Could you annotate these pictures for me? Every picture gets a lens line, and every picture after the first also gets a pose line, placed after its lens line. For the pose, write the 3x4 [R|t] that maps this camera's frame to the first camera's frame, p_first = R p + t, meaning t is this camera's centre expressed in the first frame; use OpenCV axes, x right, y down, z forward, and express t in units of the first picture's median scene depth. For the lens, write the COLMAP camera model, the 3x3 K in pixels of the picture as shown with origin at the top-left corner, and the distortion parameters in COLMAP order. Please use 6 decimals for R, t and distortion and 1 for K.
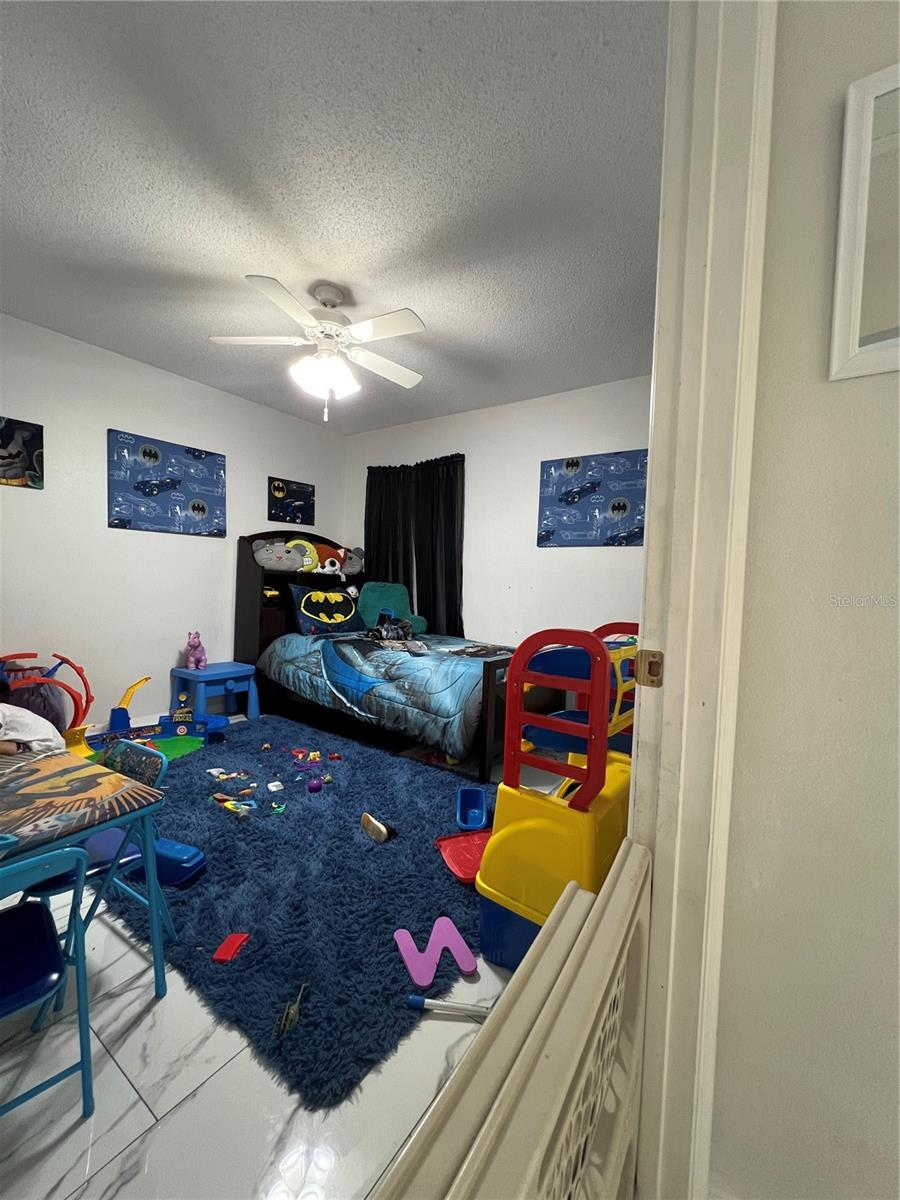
lens RADIAL K [[479.6, 0, 452.5], [0, 479.6, 598.1], [0, 0, 1]] dist [-0.002722, 0.001438]
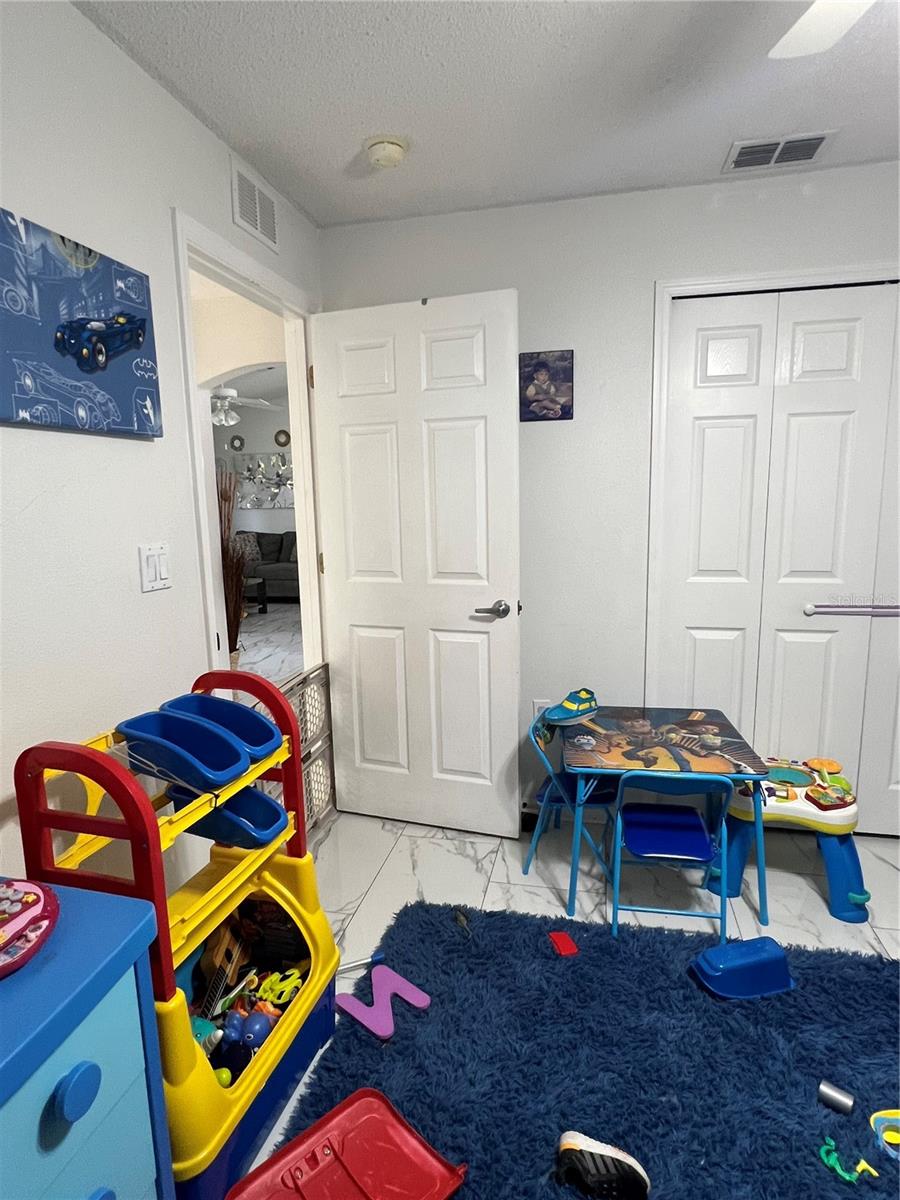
lens RADIAL K [[667.9, 0, 447.8], [0, 667.9, 599.3], [0, 0, 1]] dist [-0.002382, 0.002088]
pose [[-0.925598, 0.041209, -0.376258, 0.343847], [-0.028122, 0.983822, 0.176930, -0.321959], [0.377462, 0.174348, -0.909464, 2.373661]]
